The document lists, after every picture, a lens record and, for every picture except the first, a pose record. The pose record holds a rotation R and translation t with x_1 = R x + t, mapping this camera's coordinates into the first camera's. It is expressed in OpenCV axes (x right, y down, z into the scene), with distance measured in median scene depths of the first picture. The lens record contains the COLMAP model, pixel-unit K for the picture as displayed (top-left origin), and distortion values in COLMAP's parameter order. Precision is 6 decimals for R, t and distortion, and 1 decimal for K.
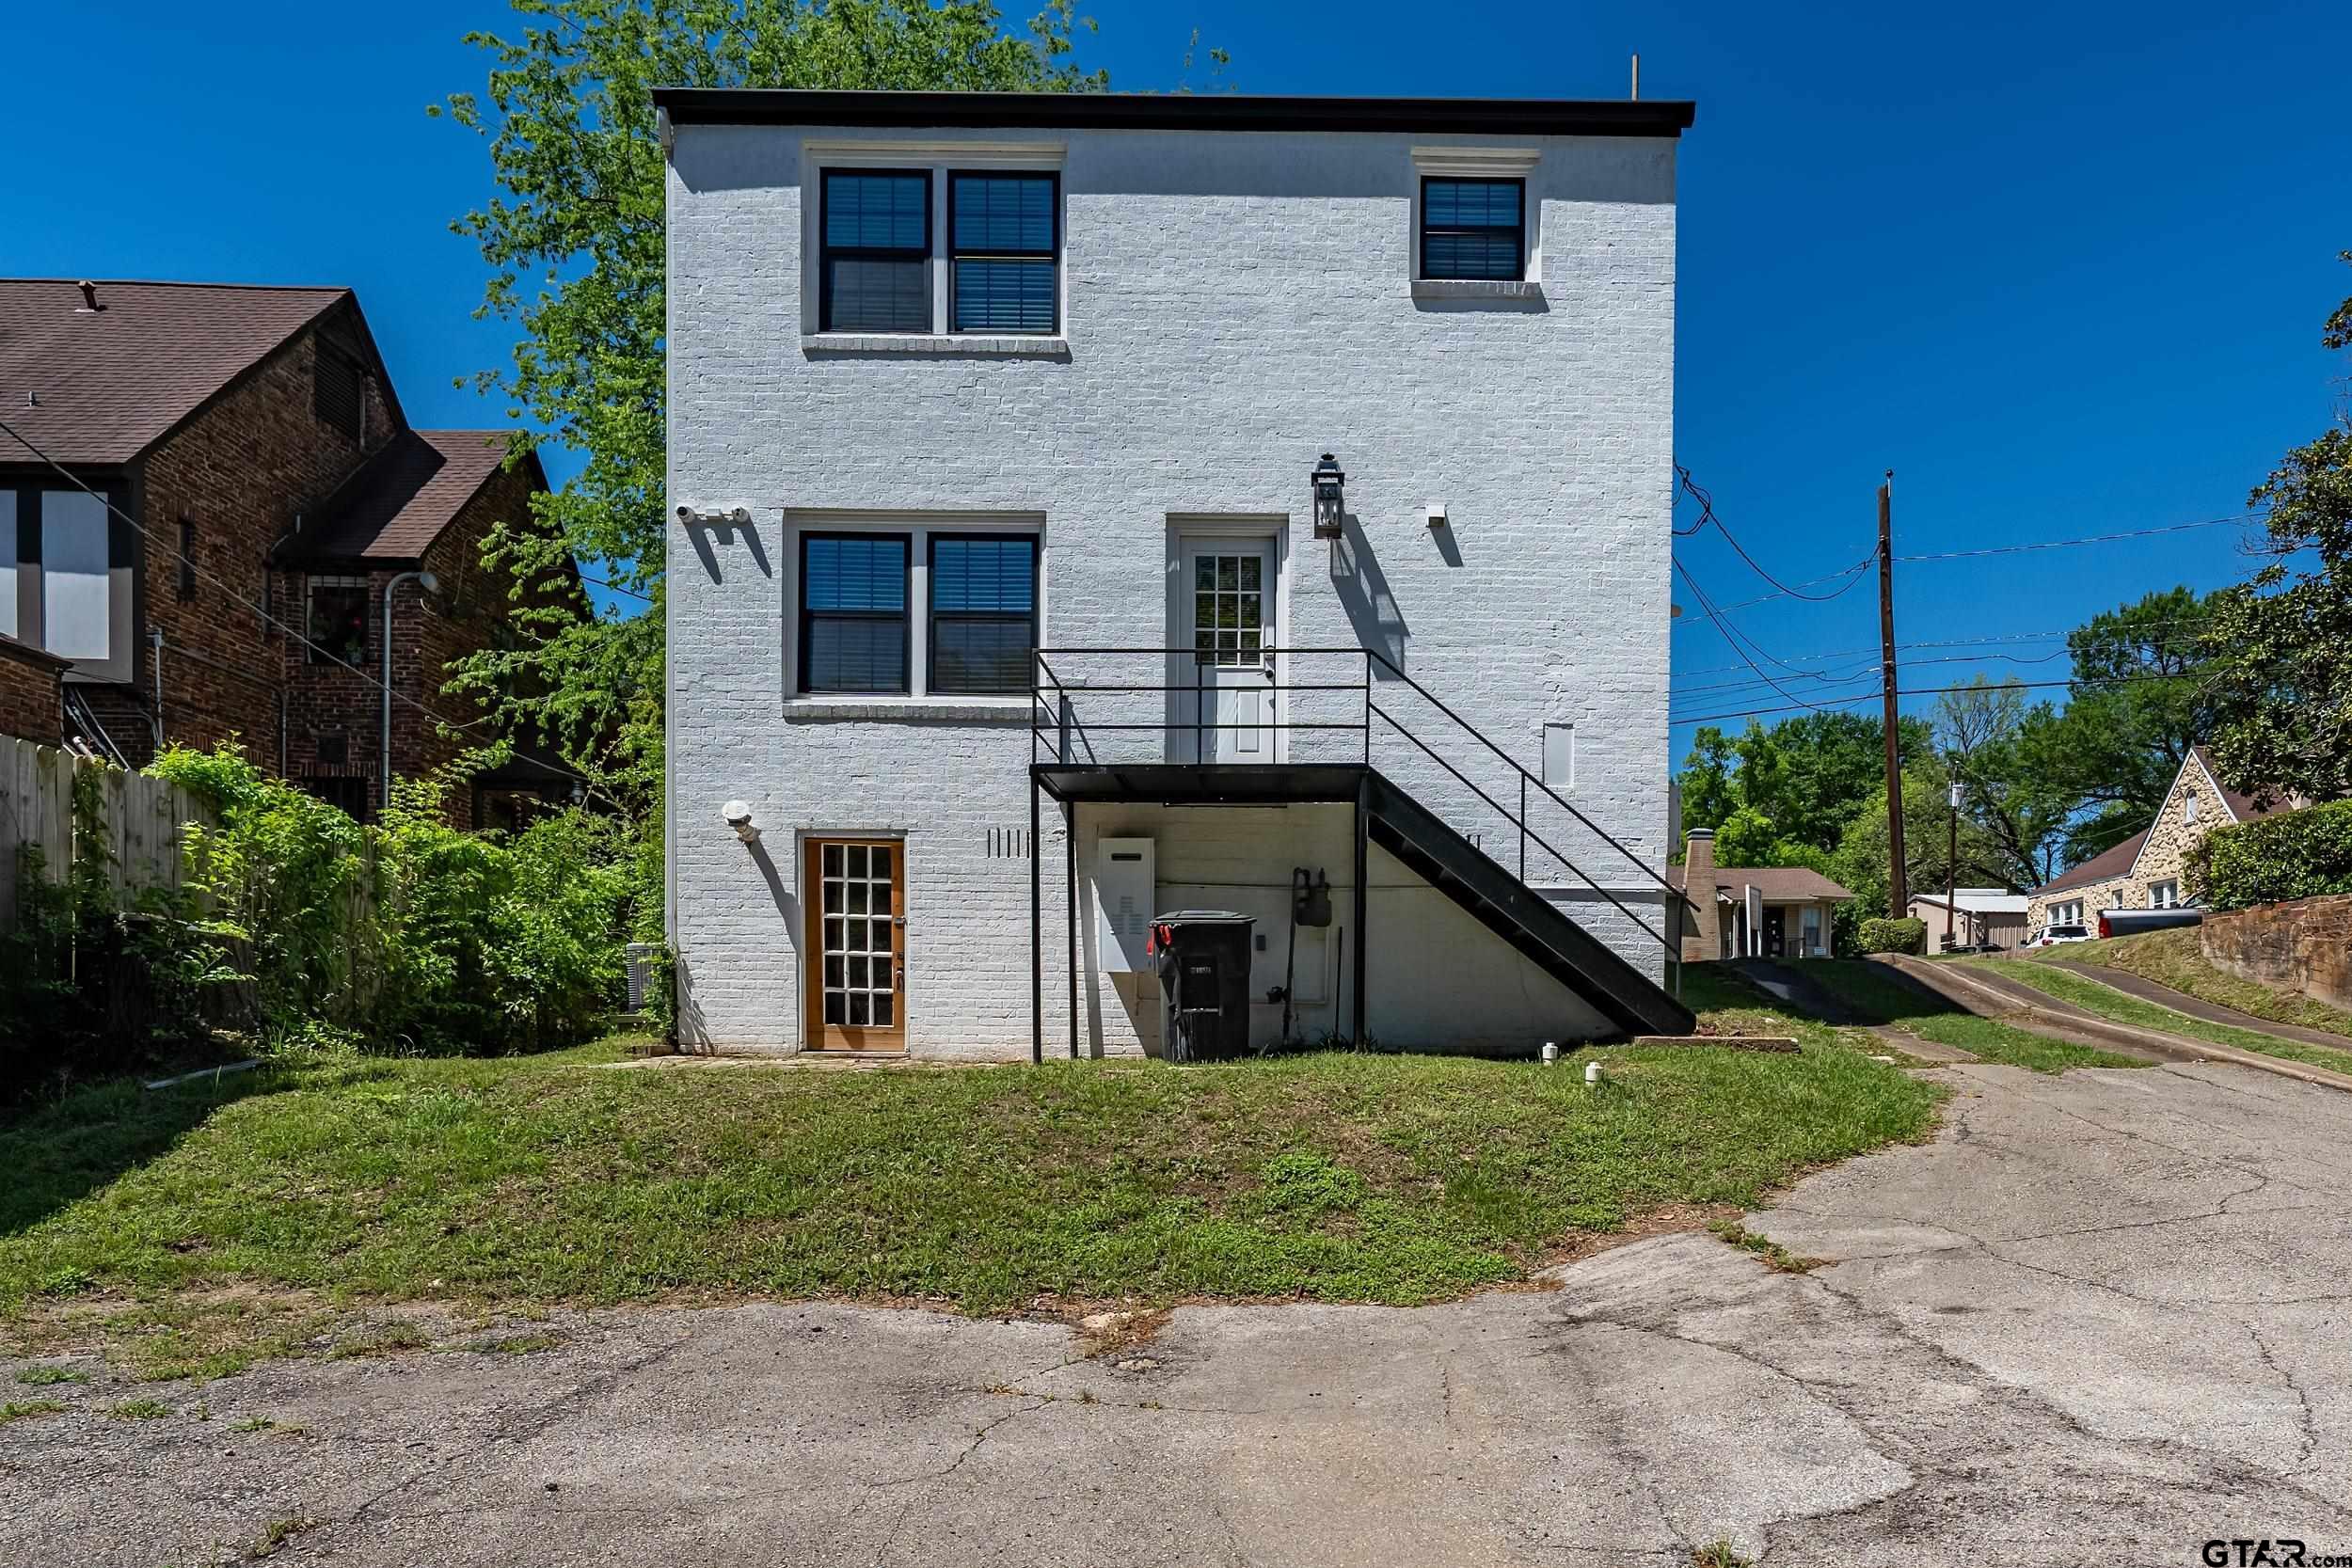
lens RADIAL K [[1112.4, 0, 1175.7], [0, 1112.4, 782.9], [0, 0, 1]] dist [-0.000085, -0.000040]
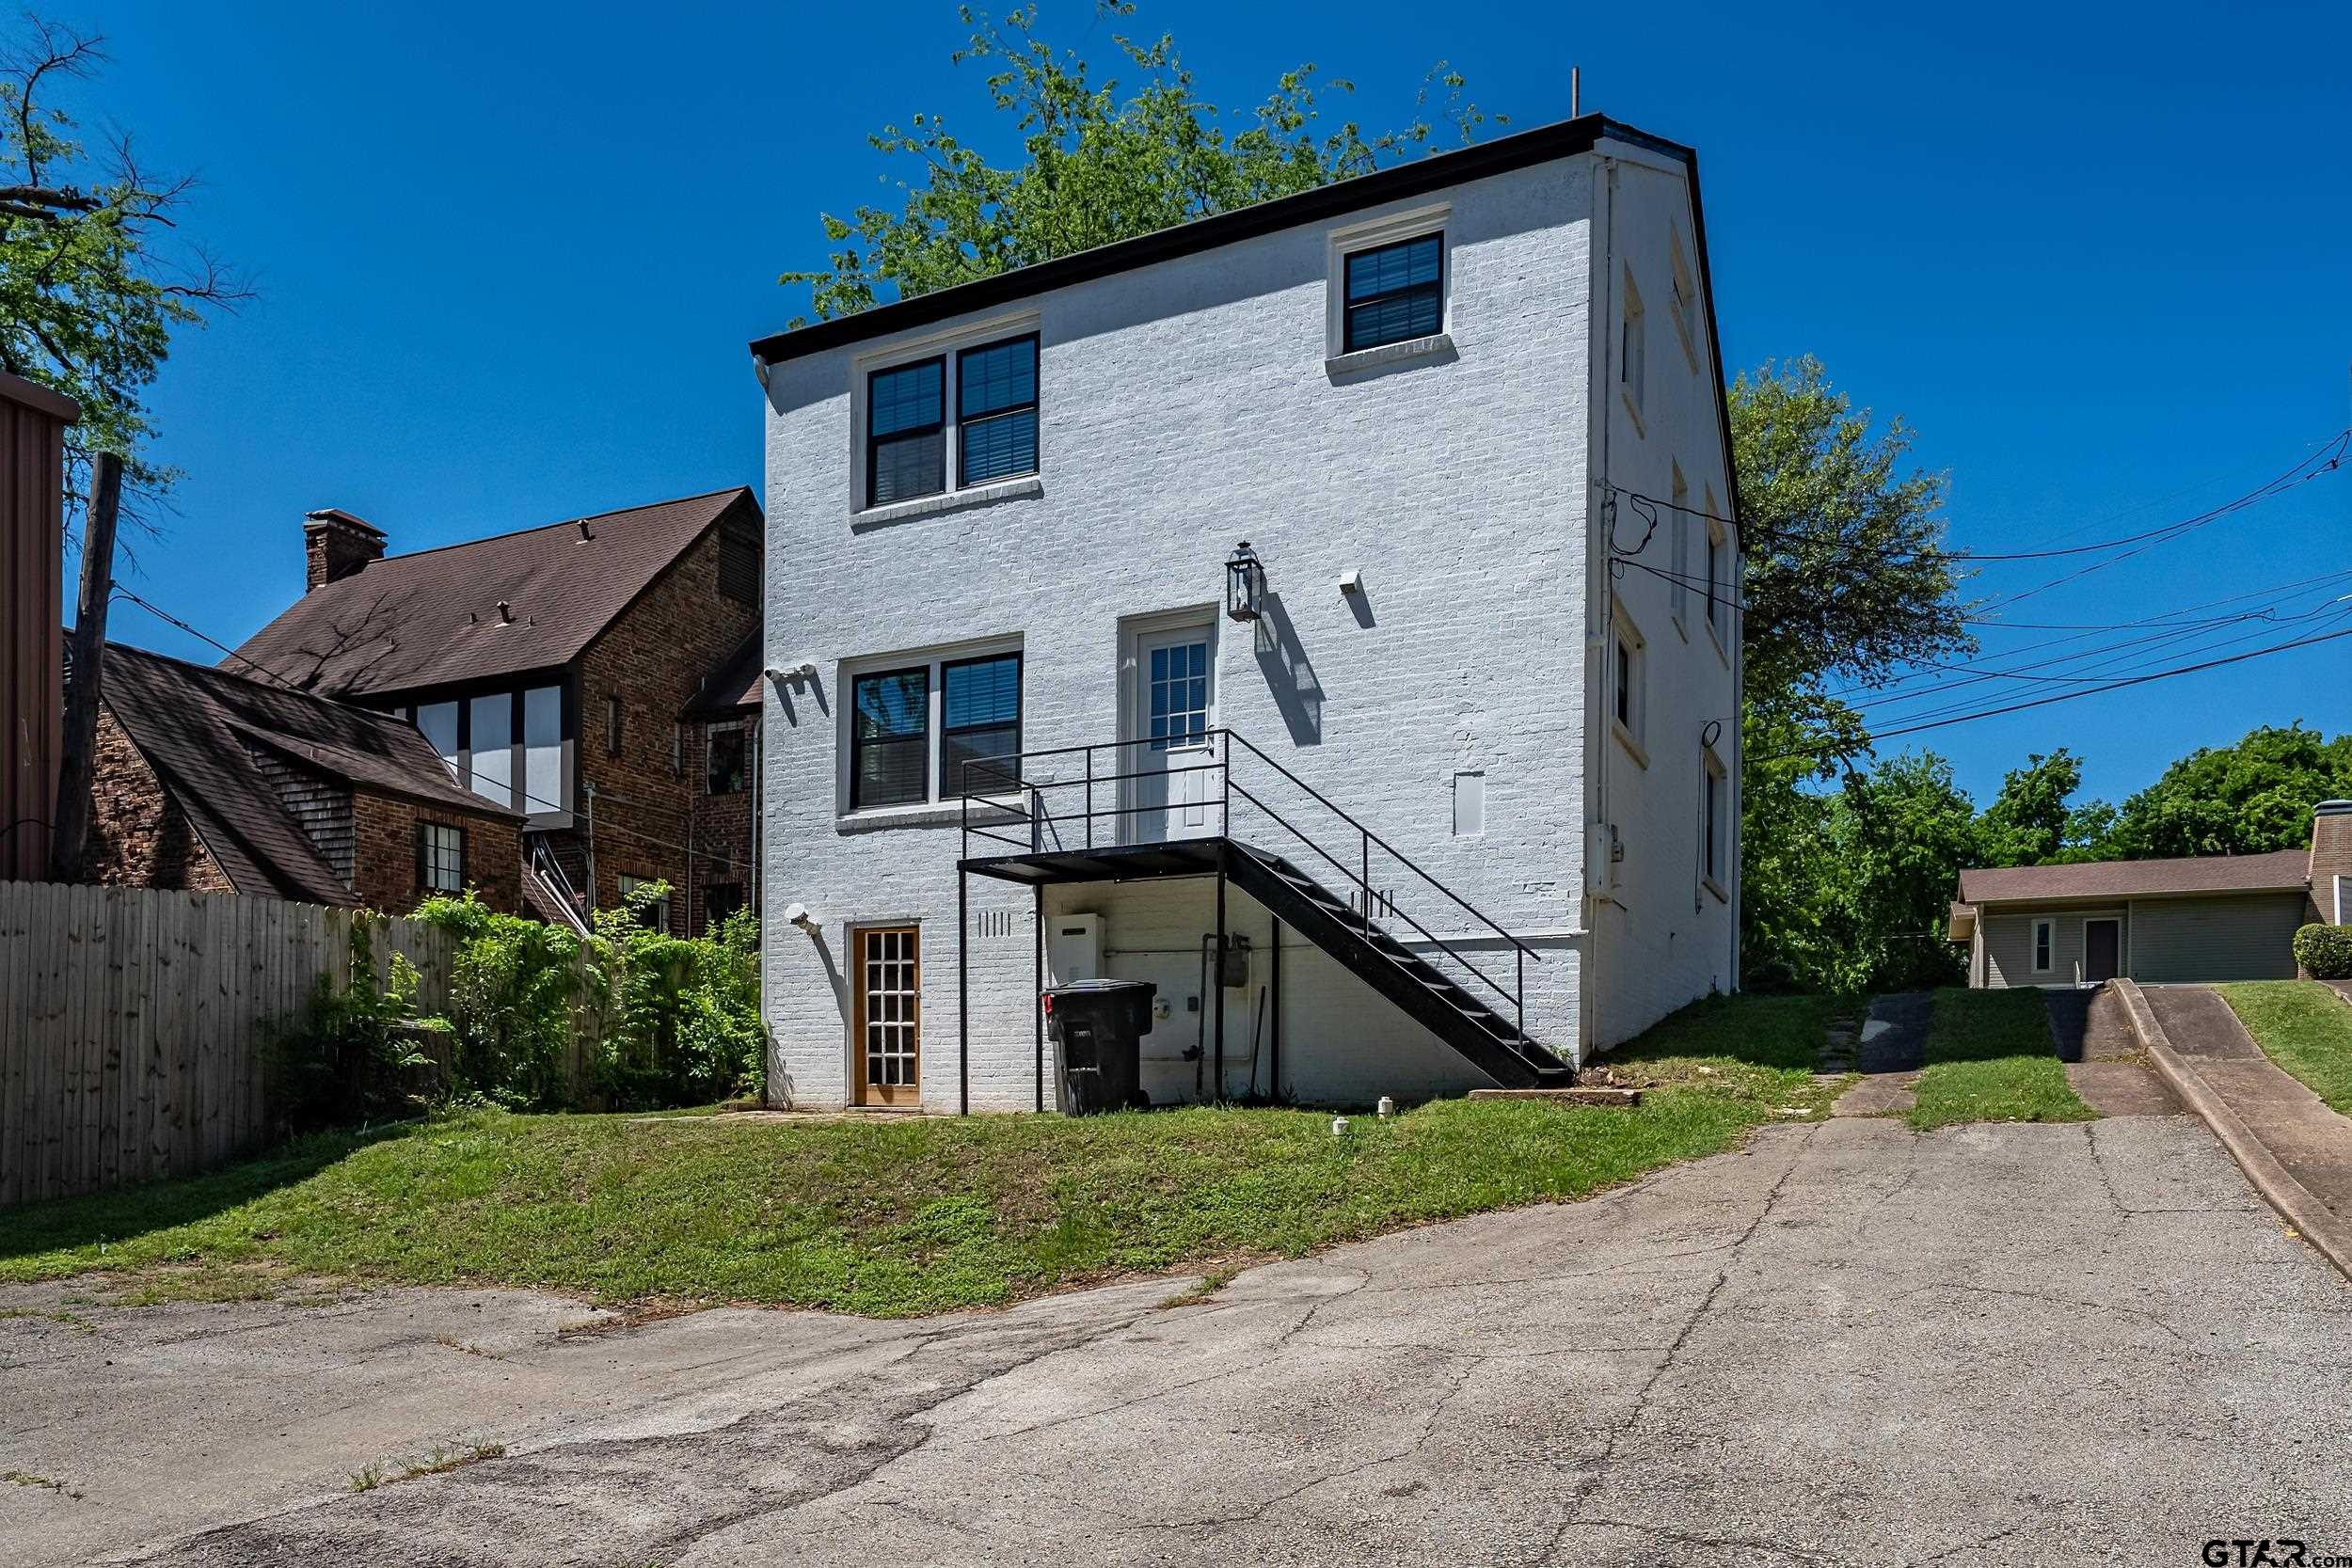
lens RADIAL K [[1118.3, 0, 1177.1], [0, 1118.3, 785.8], [0, 0, 1]] dist [0.000413, -0.000129]
pose [[0.935952, -0.100492, -0.337484, 0.408989], [0.087930, 0.994750, -0.052346, -0.010925], [0.340973, 0.019318, 0.939875, -0.029243]]
